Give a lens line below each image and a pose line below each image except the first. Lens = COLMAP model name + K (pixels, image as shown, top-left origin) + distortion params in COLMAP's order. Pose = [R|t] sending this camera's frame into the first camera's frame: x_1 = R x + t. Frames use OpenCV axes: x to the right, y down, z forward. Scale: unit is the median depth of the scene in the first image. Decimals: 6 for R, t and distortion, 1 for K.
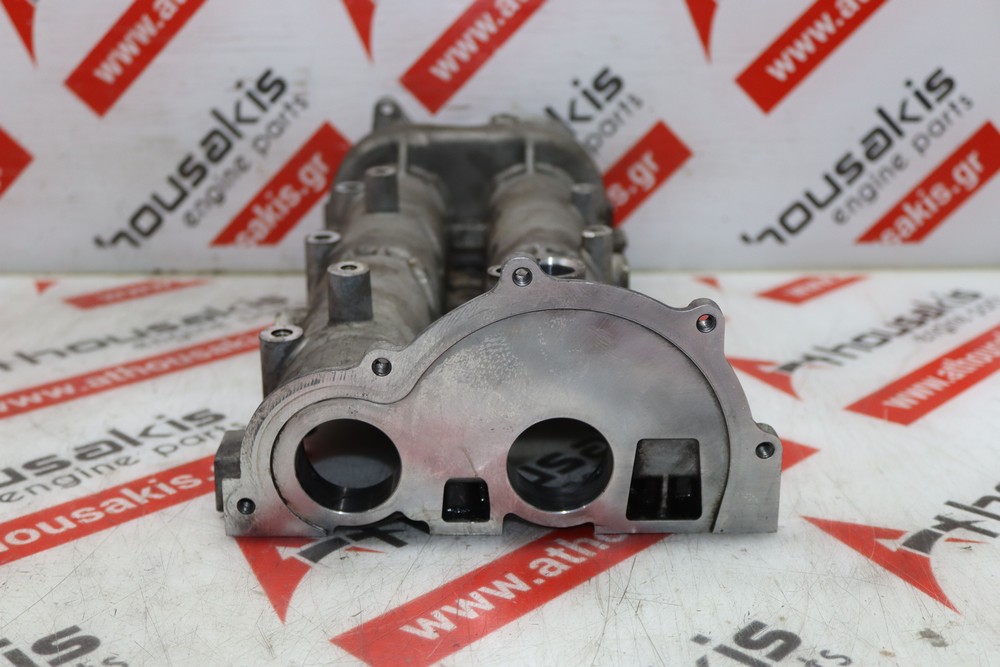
lens RADIAL K [[1163.6, 0, 500.0], [0, 1163.6, 333.5], [0, 0, 1]] dist [-0.085549, 0.091471]
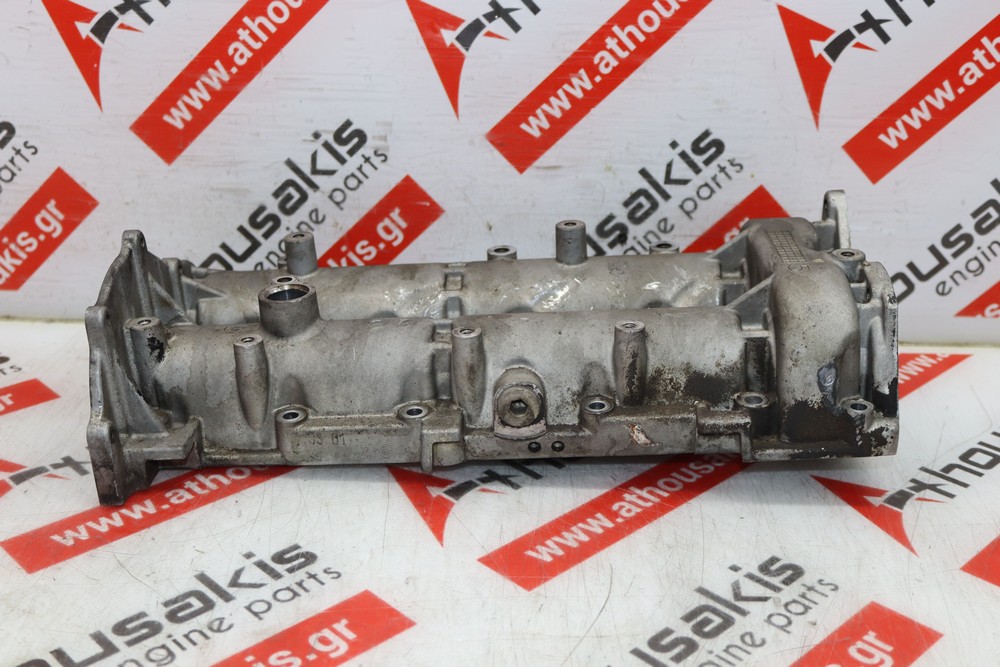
lens RADIAL K [[1163.6, 0, 500.0], [0, 1163.6, 333.5], [0, 0, 1]] dist [-0.085549, 0.091471]
pose [[0.999244, 0.033955, -0.018956, -0.052279], [-0.032027, 0.995045, 0.094128, -0.147473], [0.022058, -0.093450, 0.995380, 0.047385]]
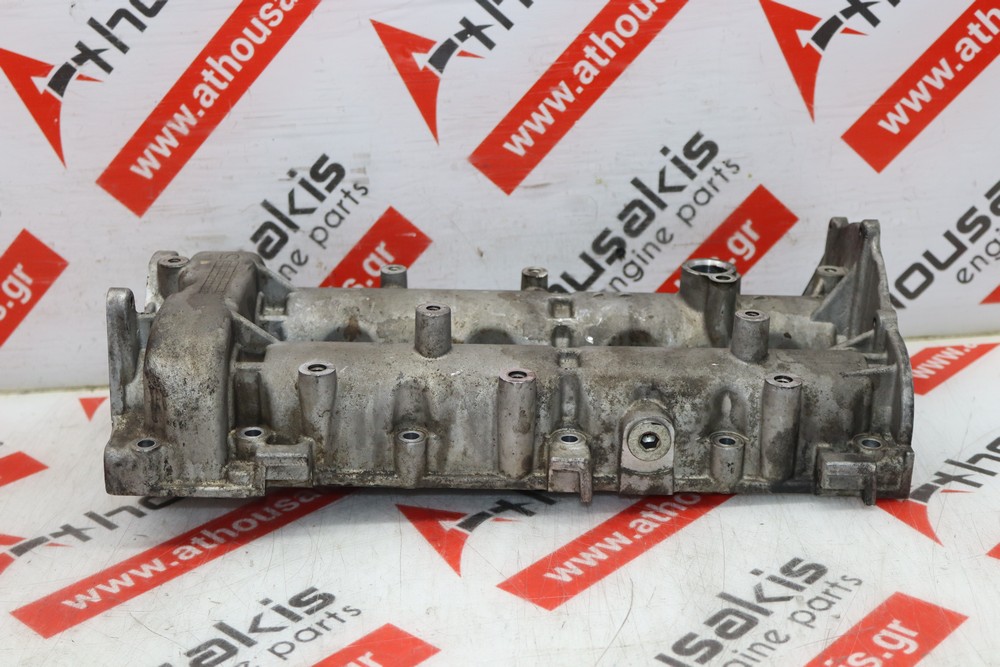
lens RADIAL K [[1385.9, 0, 500.0], [0, 1385.9, 333.5], [0, 0, 1]] dist [-0.041142, 0.019367]
pose [[0.998346, -0.053347, -0.021437, -0.046759], [0.054501, 0.996861, 0.057434, -0.143231], [0.018305, -0.058507, 0.998119, -0.082366]]
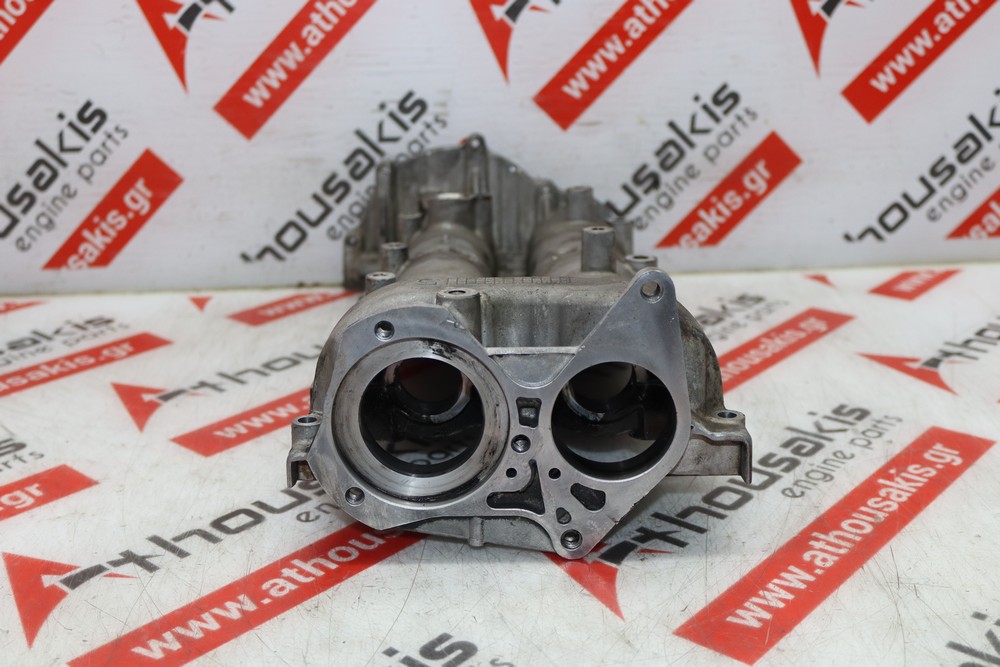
lens RADIAL K [[1163.6, 0, 500.0], [0, 1163.6, 333.5], [0, 0, 1]] dist [-0.085549, 0.091471]
pose [[0.998490, -0.031889, 0.044735, -0.171342], [0.030515, 0.999052, 0.031050, -0.036994], [-0.045683, -0.029638, 0.998516, -0.070120]]
